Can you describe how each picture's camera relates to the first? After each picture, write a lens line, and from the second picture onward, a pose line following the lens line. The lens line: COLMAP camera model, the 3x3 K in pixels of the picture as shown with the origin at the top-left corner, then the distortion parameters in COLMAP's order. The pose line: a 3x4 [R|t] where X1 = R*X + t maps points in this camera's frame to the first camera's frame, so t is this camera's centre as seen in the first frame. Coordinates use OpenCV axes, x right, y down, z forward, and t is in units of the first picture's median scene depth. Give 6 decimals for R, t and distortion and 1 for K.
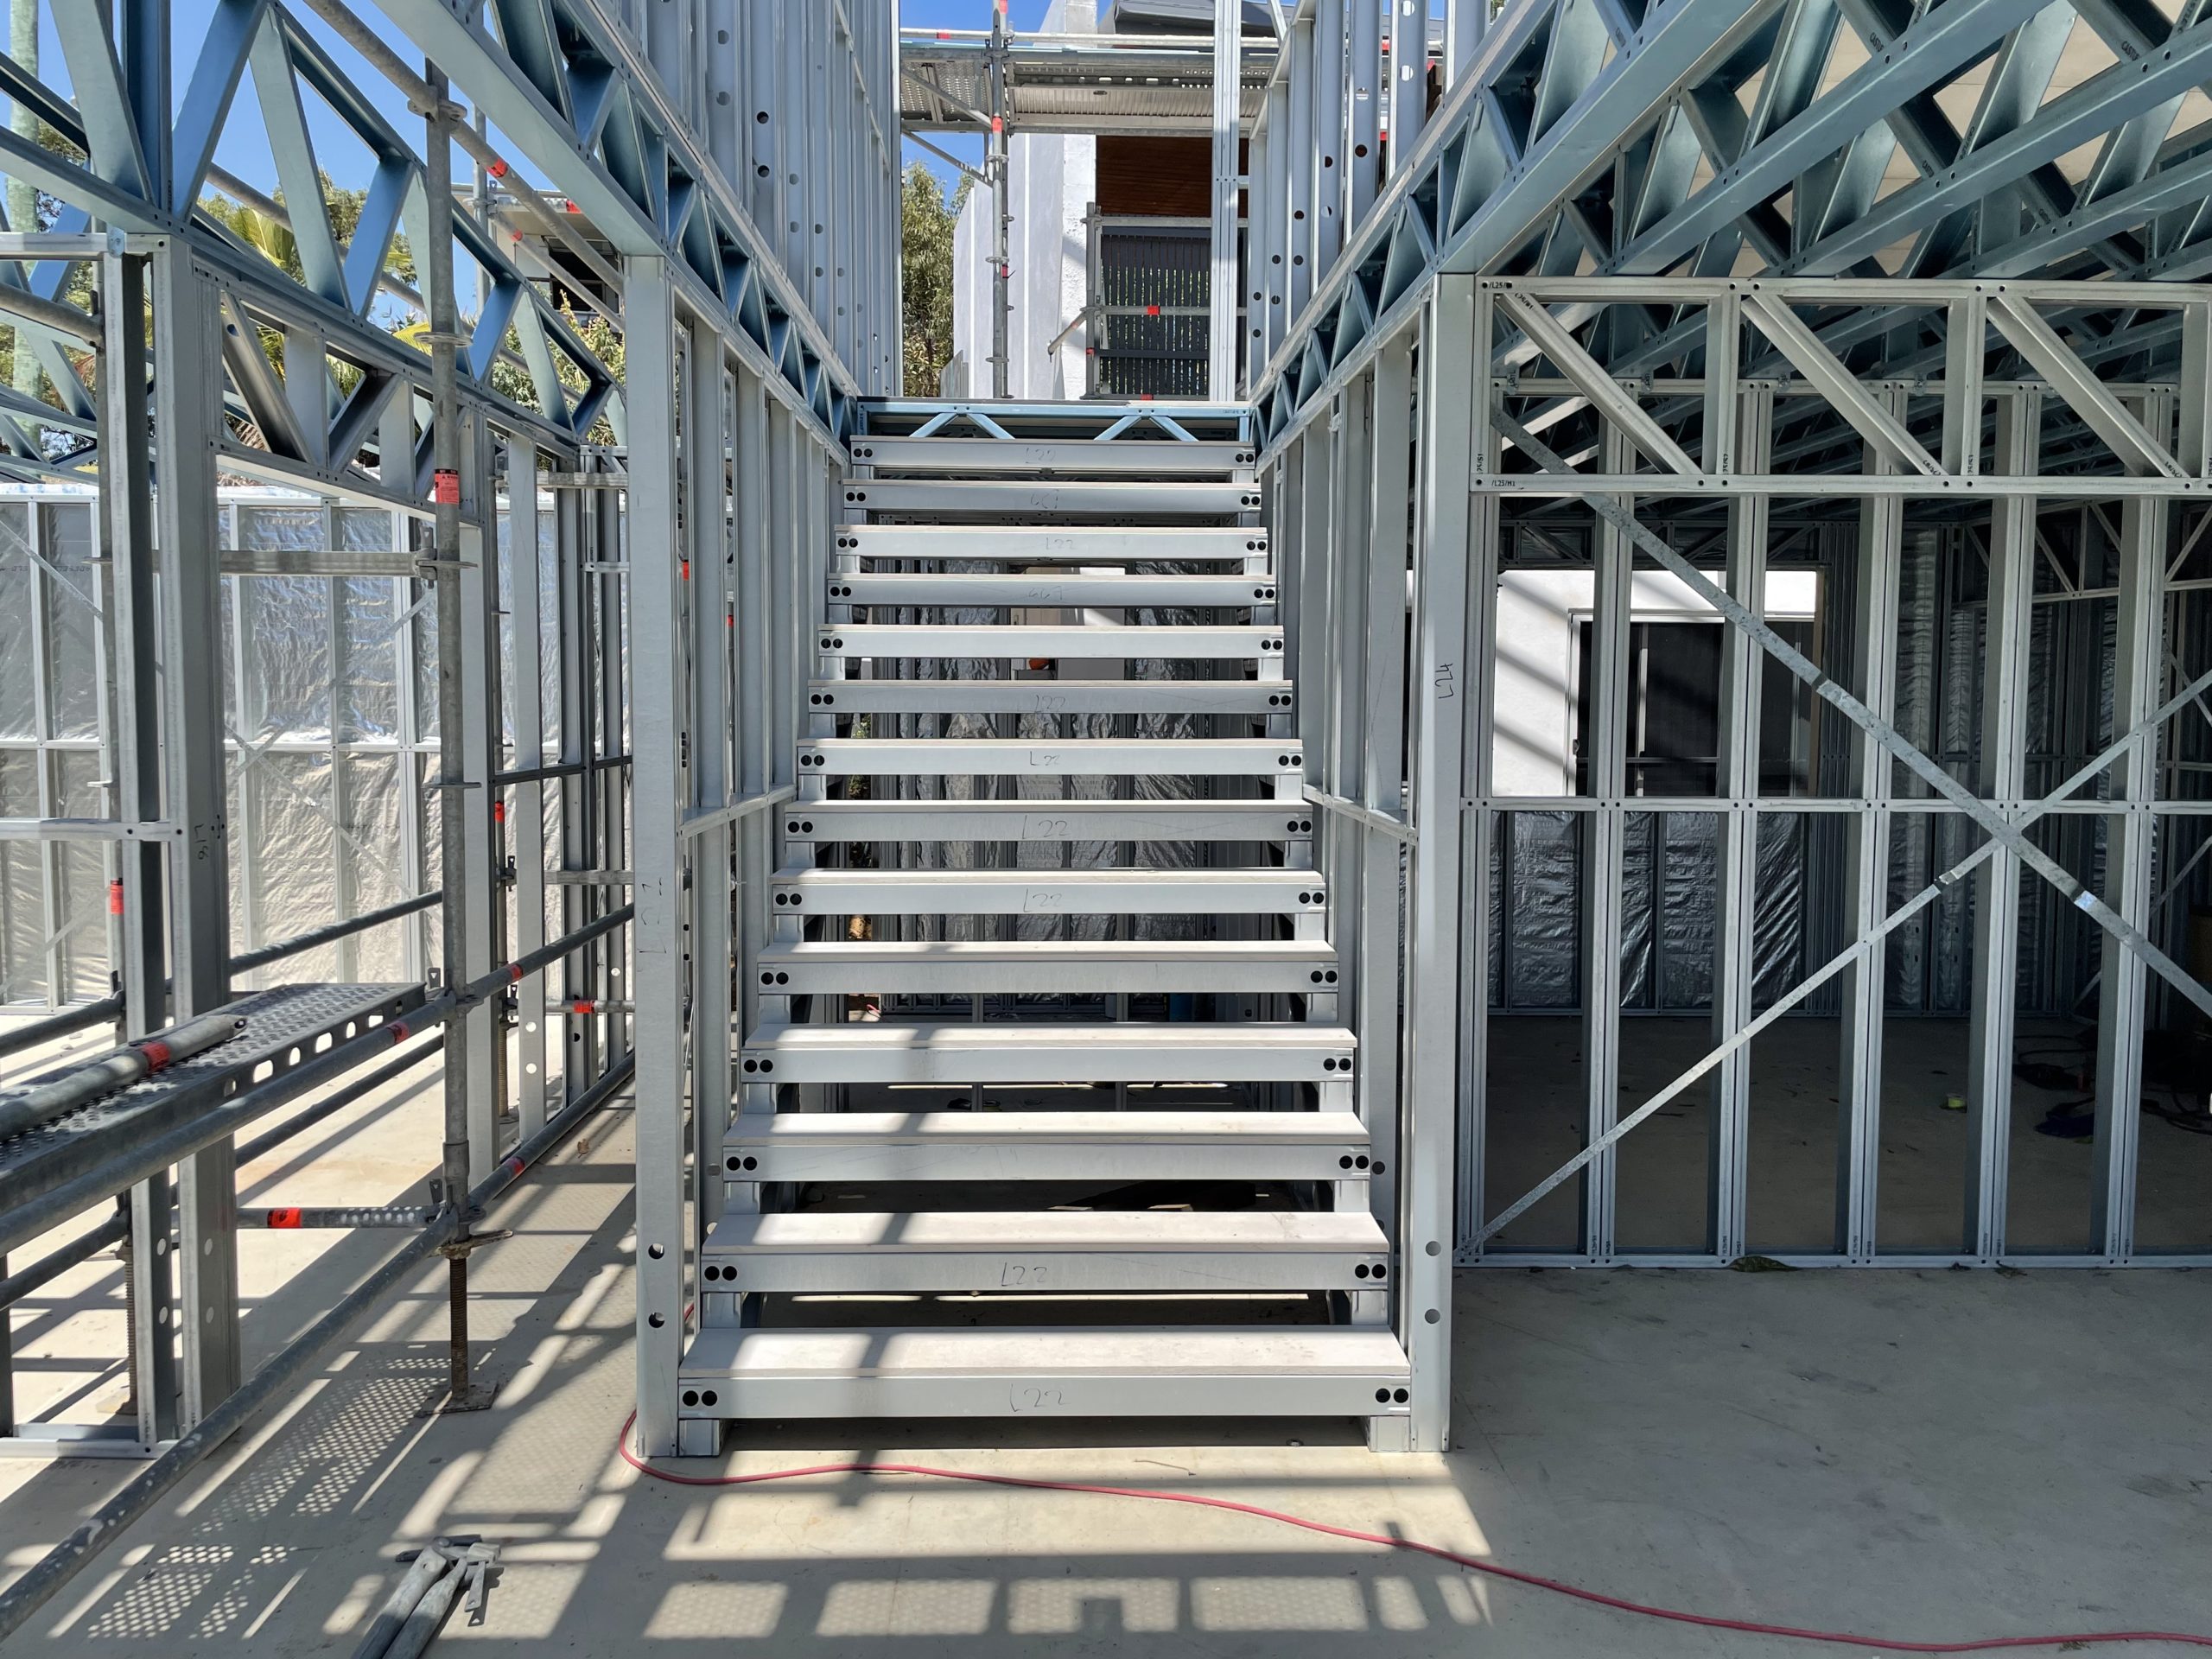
lens RADIAL K [[1700.8, 0, 1106.0], [0, 1700.8, 829.5], [0, 0, 1]] dist [0.162824, -0.205967]
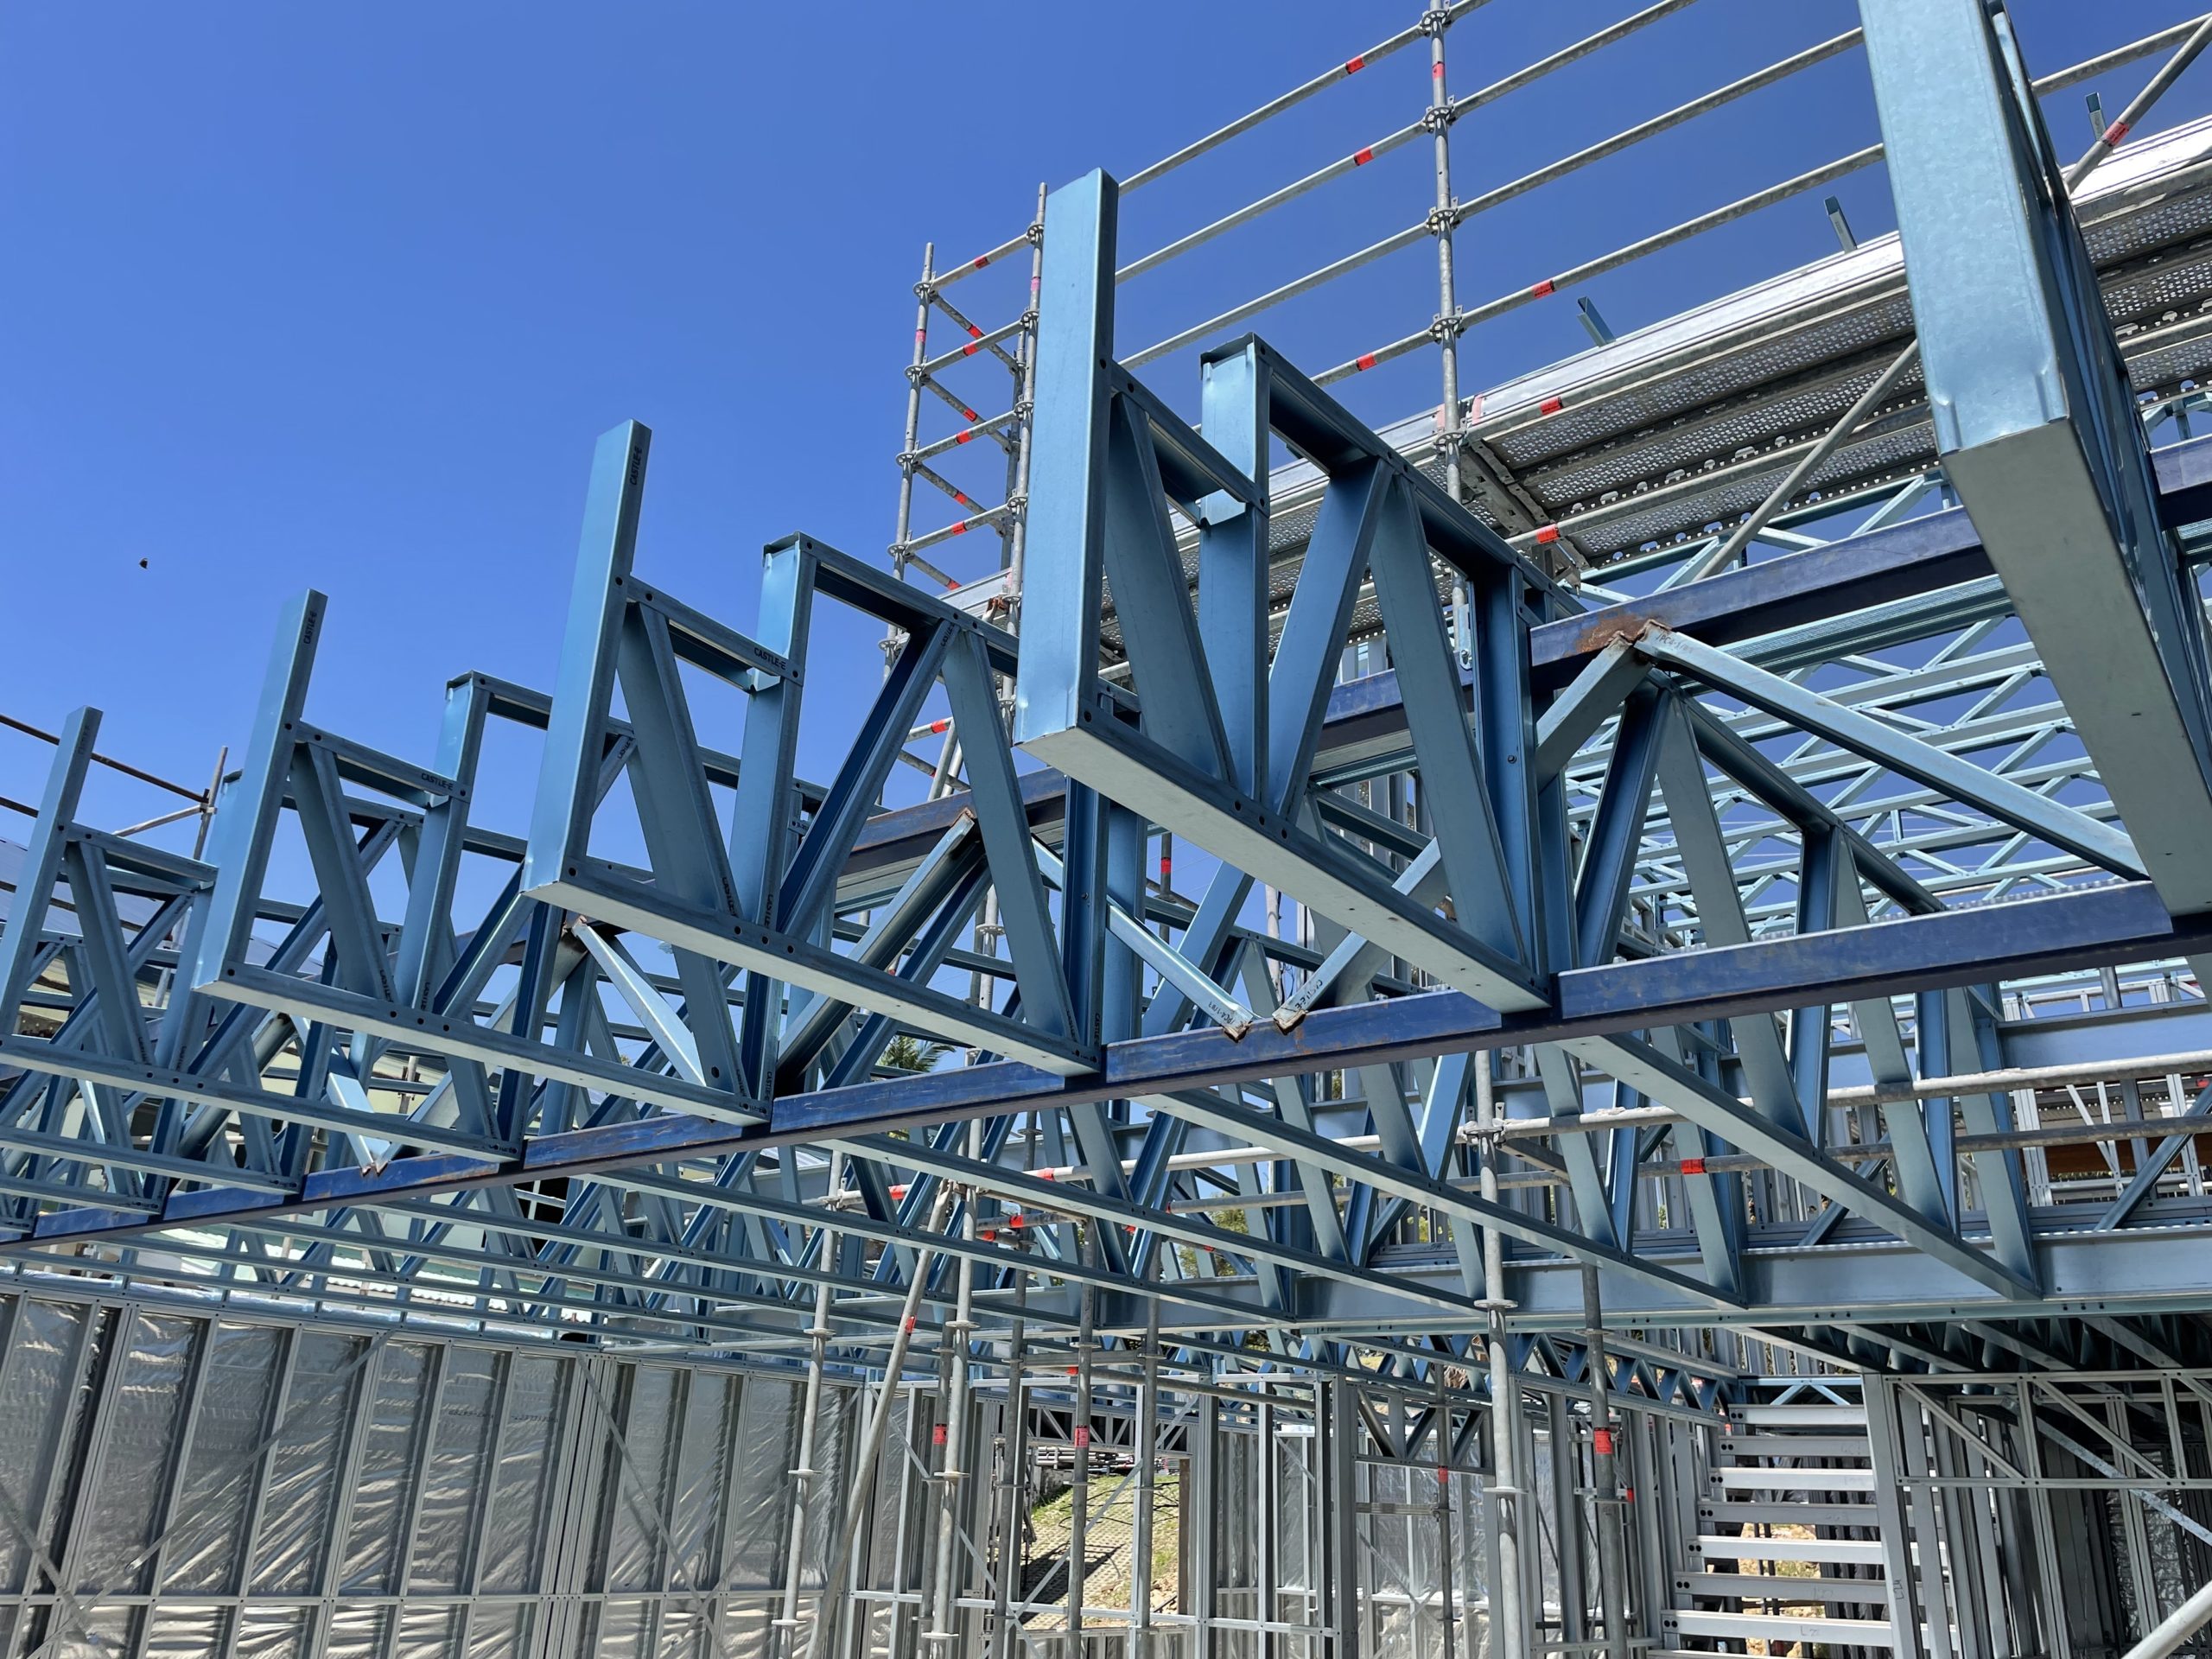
lens RADIAL K [[1700.8, 0, 1106.0], [0, 1700.8, 829.5], [0, 0, 1]] dist [0.162824, -0.205967]
pose [[0.788086, -0.209714, -0.578740, 0.445225], [-0.077487, 0.898901, -0.431245, 0.035610], [0.610668, 0.384703, 0.692162, -0.681802]]
